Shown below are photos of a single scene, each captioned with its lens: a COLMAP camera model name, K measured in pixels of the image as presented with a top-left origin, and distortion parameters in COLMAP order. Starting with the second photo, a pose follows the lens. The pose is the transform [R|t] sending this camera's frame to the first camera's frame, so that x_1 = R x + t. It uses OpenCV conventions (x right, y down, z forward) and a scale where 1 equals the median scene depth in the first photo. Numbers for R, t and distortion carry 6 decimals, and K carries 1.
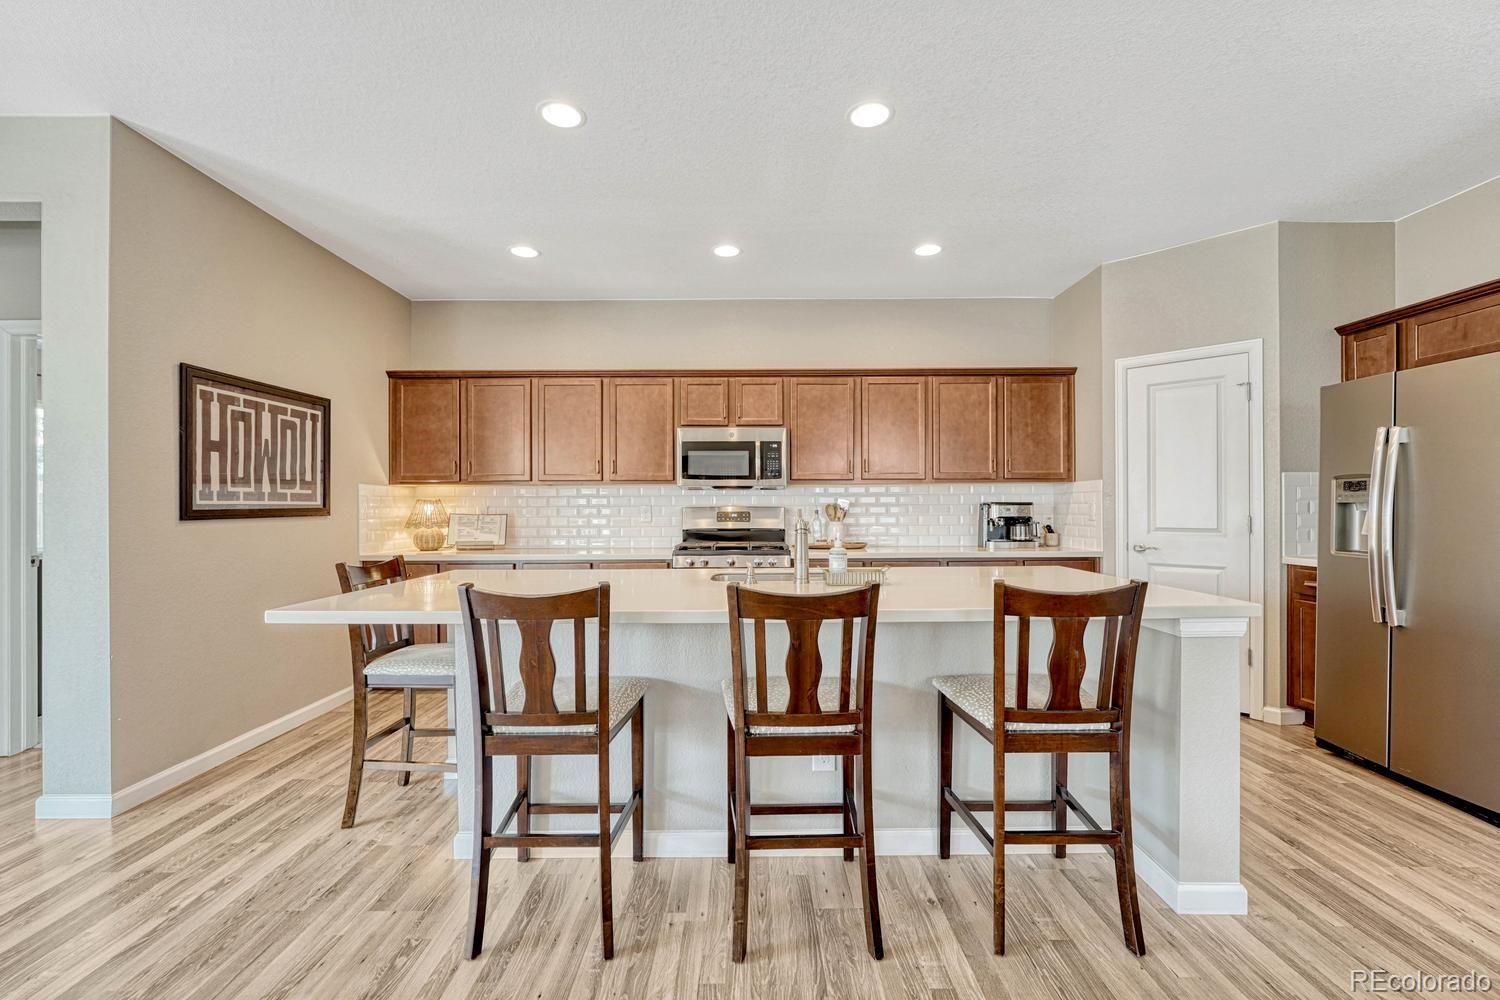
lens RADIAL K [[630.7, 0, 756.0], [0, 630.7, 506.3], [0, 0, 1]] dist [-0.008350, 0.000626]
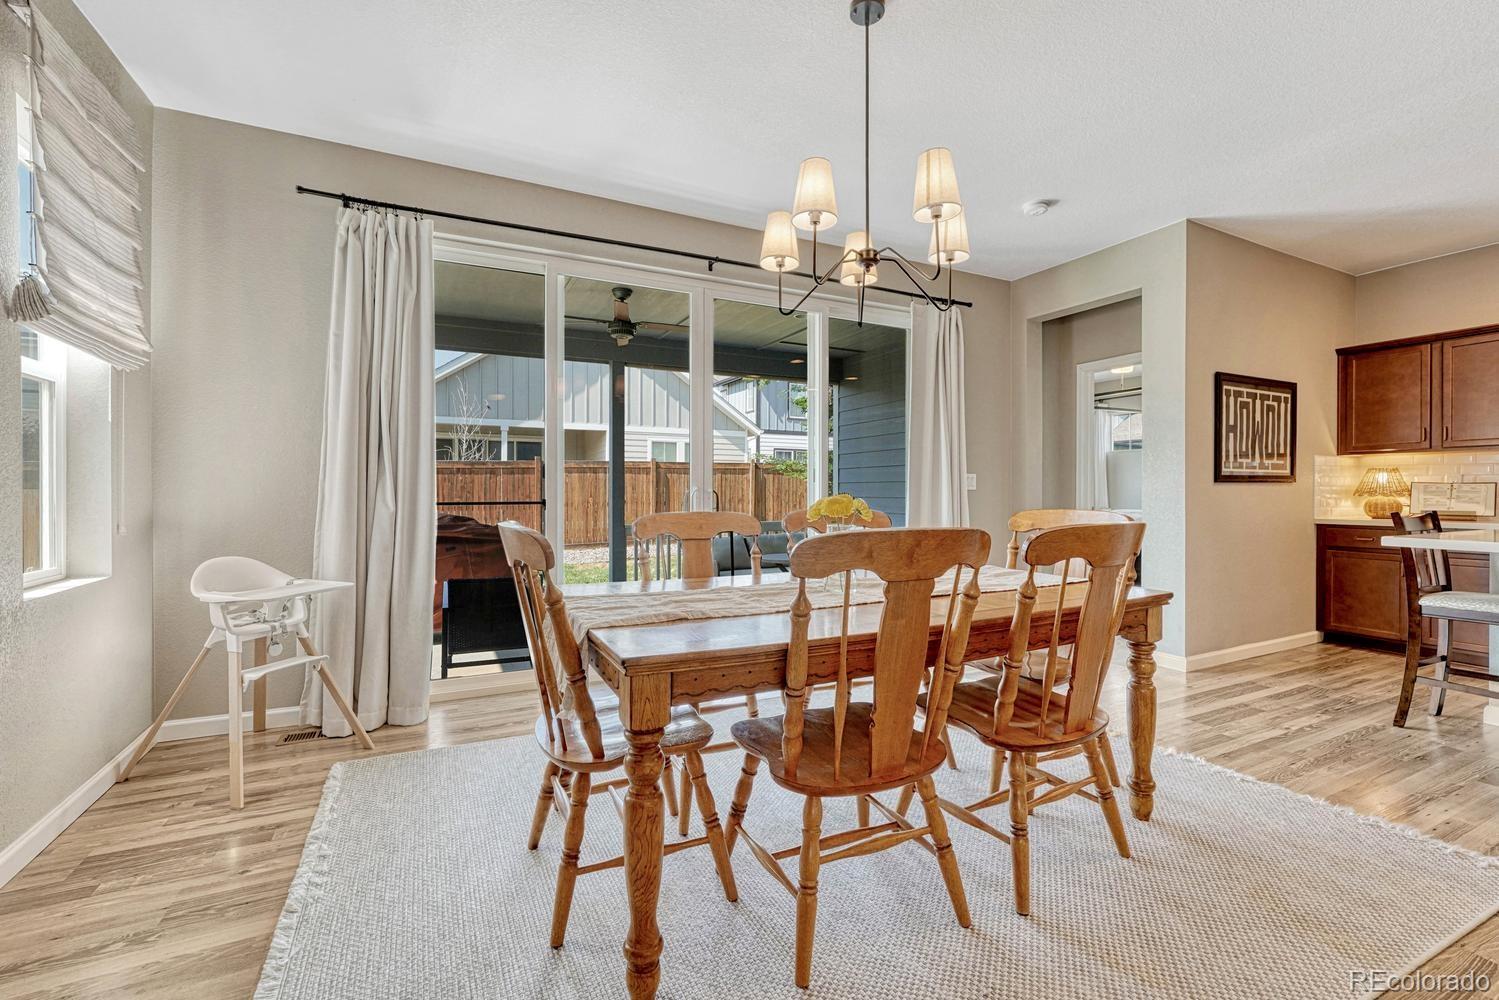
lens RADIAL K [[630.3, 0, 760.2], [0, 630.3, 497.4], [0, 0, 1]] dist [-0.008350, 0.000626]
pose [[0.435087, 0.012680, -0.900299, -0.059369], [-0.001049, 0.999907, 0.013576, 0.028401], [0.900388, -0.004962, 0.435060, -0.414386]]
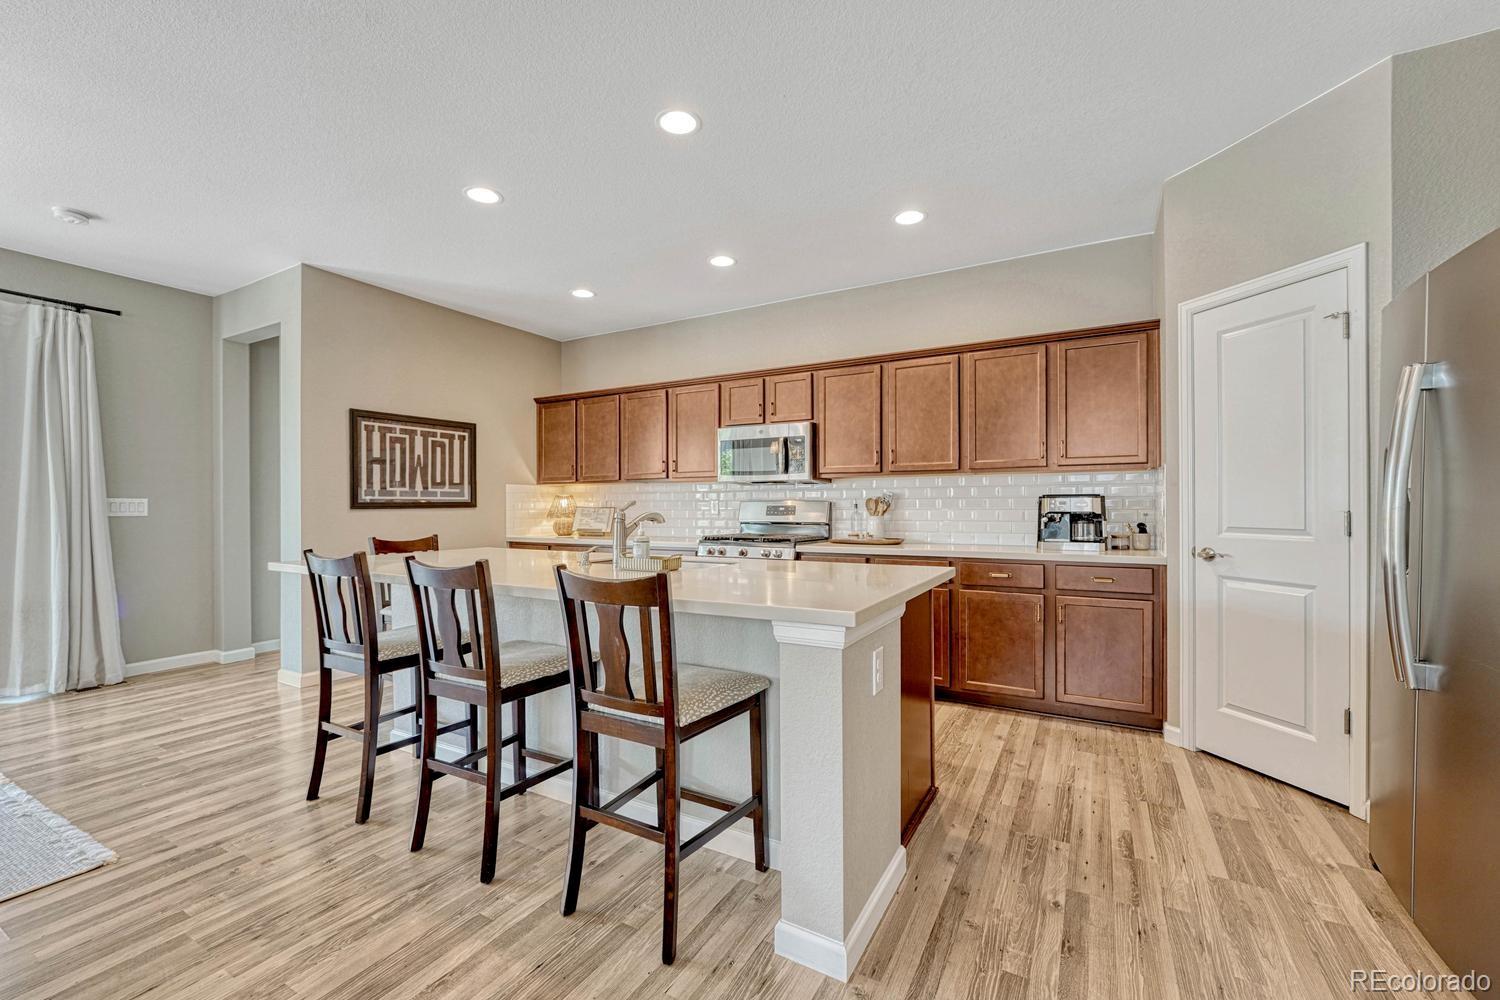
lens RADIAL K [[630.7, 0, 755.4], [0, 630.7, 500.0], [0, 0, 1]] dist [-0.008350, 0.000626]
pose [[0.867312, -0.002967, -0.497756, 0.553513], [-0.000062, 0.999982, -0.006069, 0.006880], [0.497765, 0.005295, 0.867296, 0.103612]]
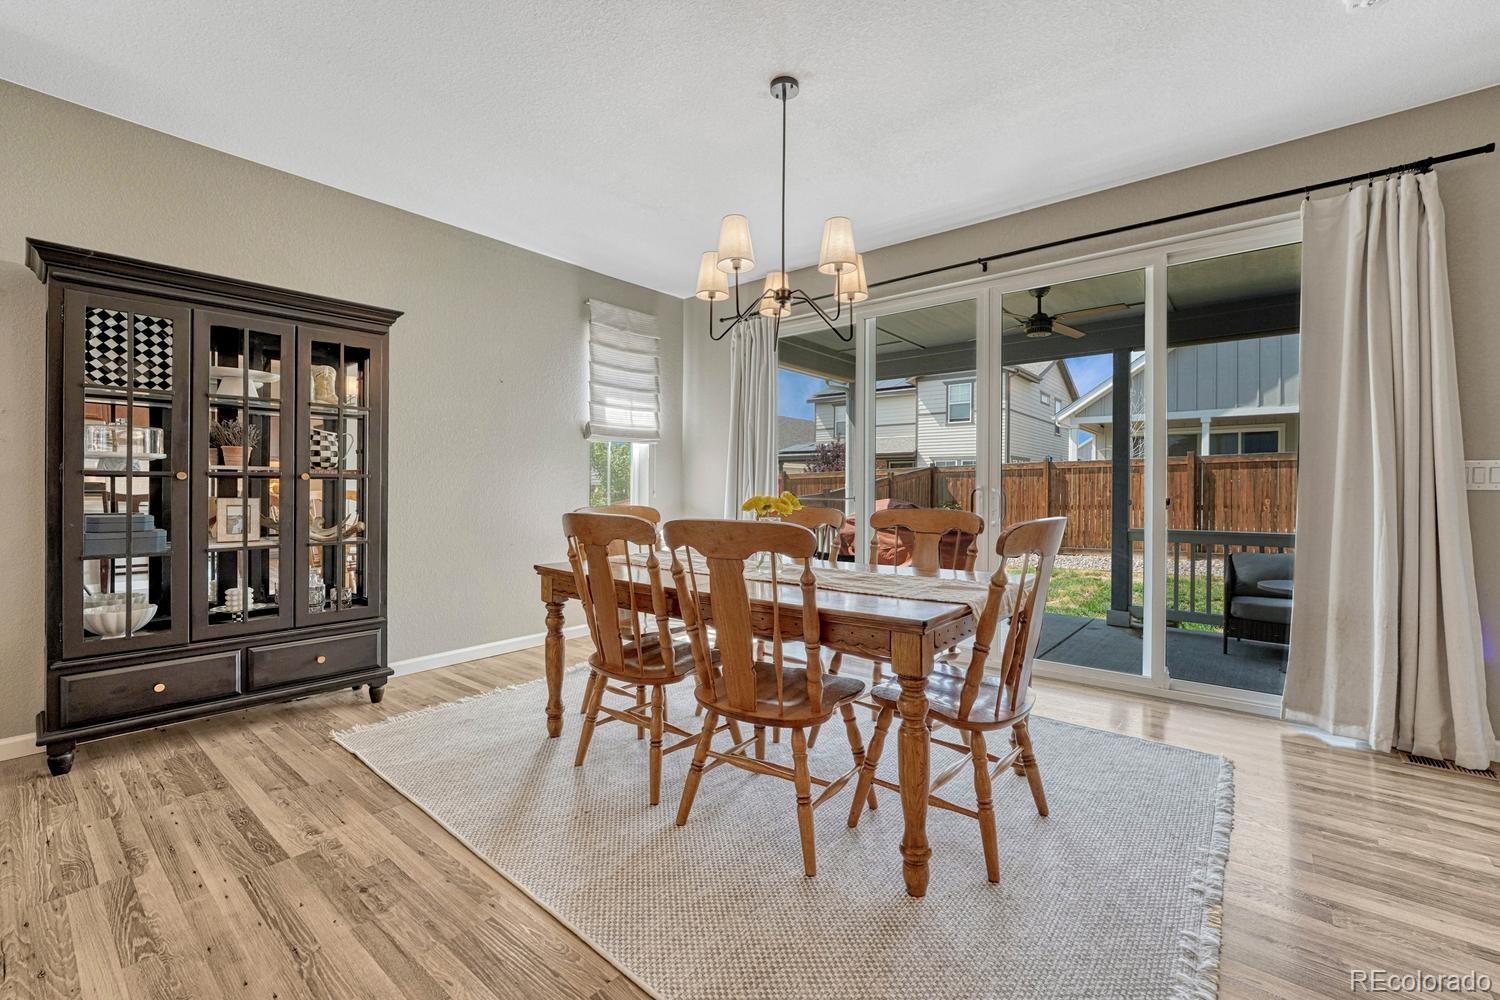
lens RADIAL K [[630.7, 0, 755.2], [0, 630.7, 493.9], [0, 0, 1]] dist [-0.008350, 0.000626]
pose [[-0.635721, 0.008567, -0.771871, 0.019622], [-0.002632, 0.999909, 0.013266, 0.026527], [0.771915, 0.010465, -0.635640, 0.328499]]
